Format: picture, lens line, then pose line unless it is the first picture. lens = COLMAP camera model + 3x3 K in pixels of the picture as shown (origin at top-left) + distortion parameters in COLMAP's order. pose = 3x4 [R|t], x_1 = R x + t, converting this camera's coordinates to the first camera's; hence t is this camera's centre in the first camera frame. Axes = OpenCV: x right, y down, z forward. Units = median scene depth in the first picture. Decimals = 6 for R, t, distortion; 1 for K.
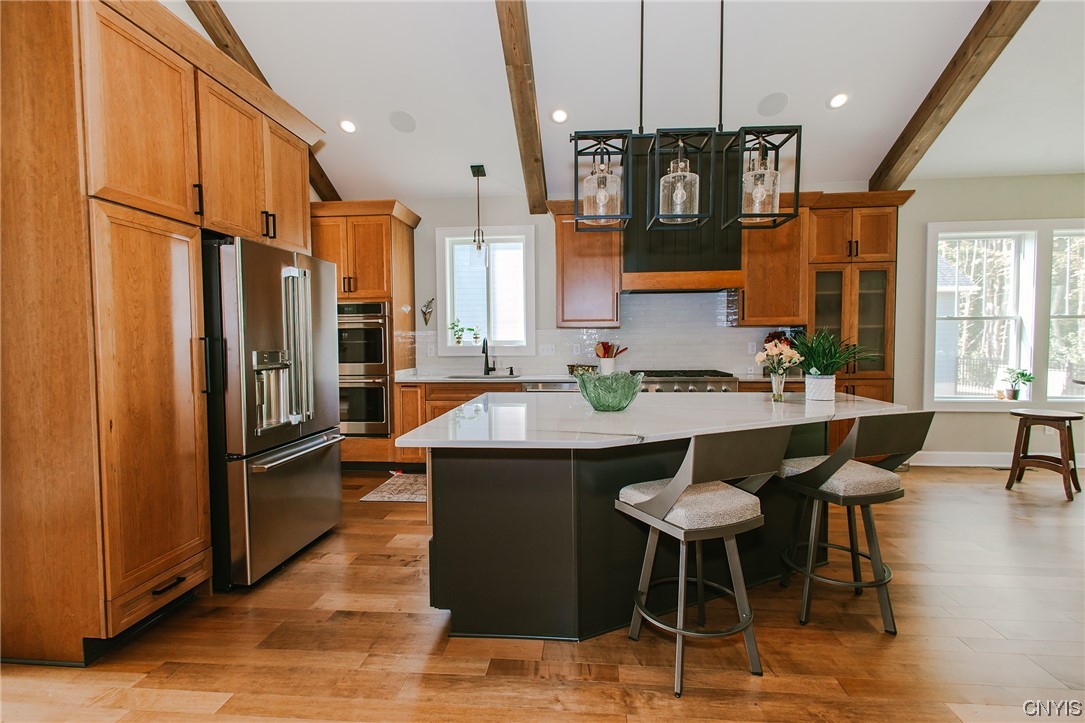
lens RADIAL K [[506.7, 0, 547.8], [0, 506.7, 359.1], [0, 0, 1]] dist [0.015227, -0.006030]
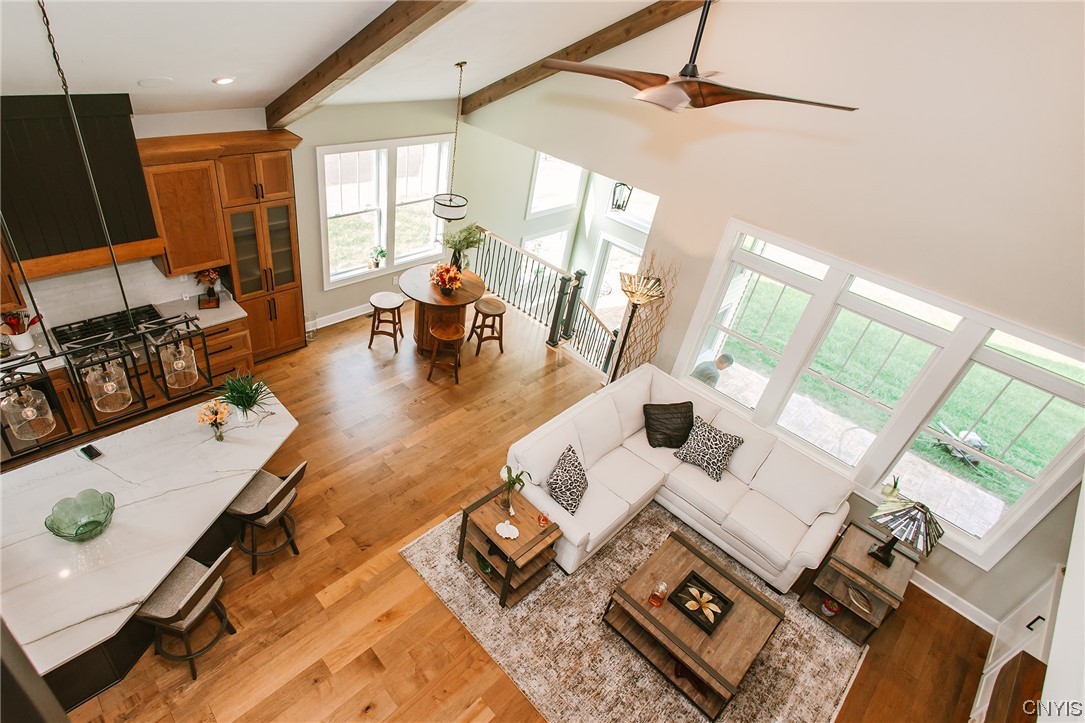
lens RADIAL K [[555.7, 0, 481.4], [0, 555.7, 343.3], [0, 0, 1]] dist [0.013986, 0.001548]
pose [[0.674868, -0.341458, 0.654186, 0.021257], [-0.084335, 0.845009, 0.528060, -1.064773], [-0.733103, -0.411542, 0.541473, -0.274992]]
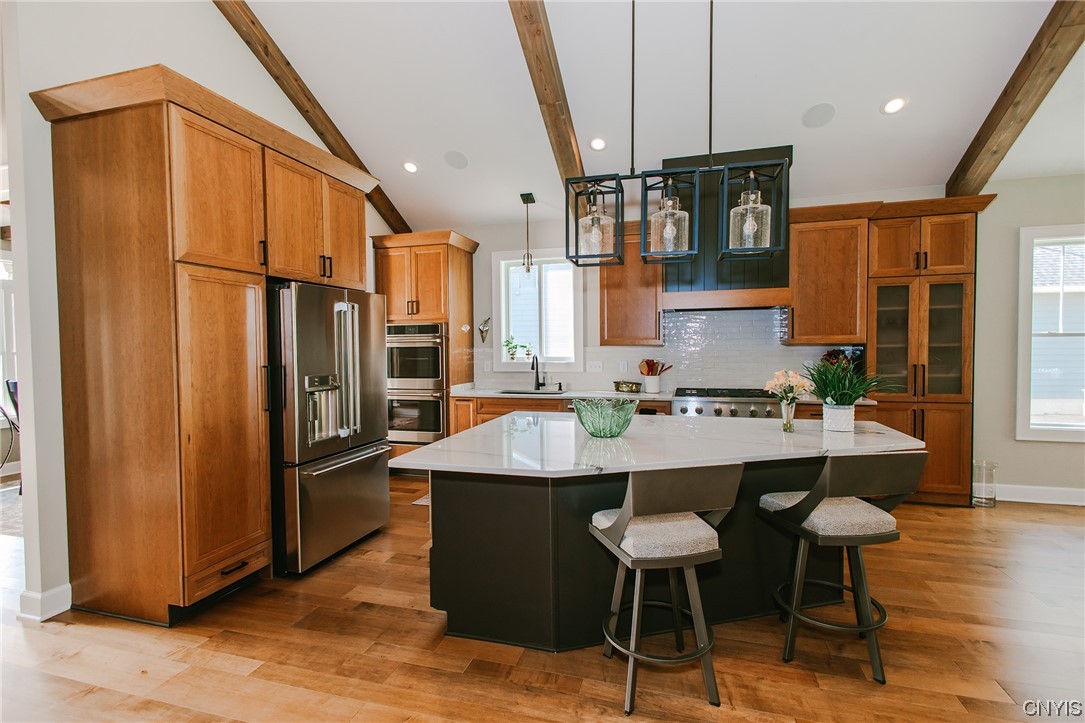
lens RADIAL K [[506.7, 0, 543.9], [0, 506.7, 358.1], [0, 0, 1]] dist [0.015227, -0.006030]
pose [[0.981014, 0.004157, -0.193892, 0.188586], [-0.006365, 0.999922, -0.010767, -0.045918], [0.193832, 0.011796, 0.980964, -0.056811]]
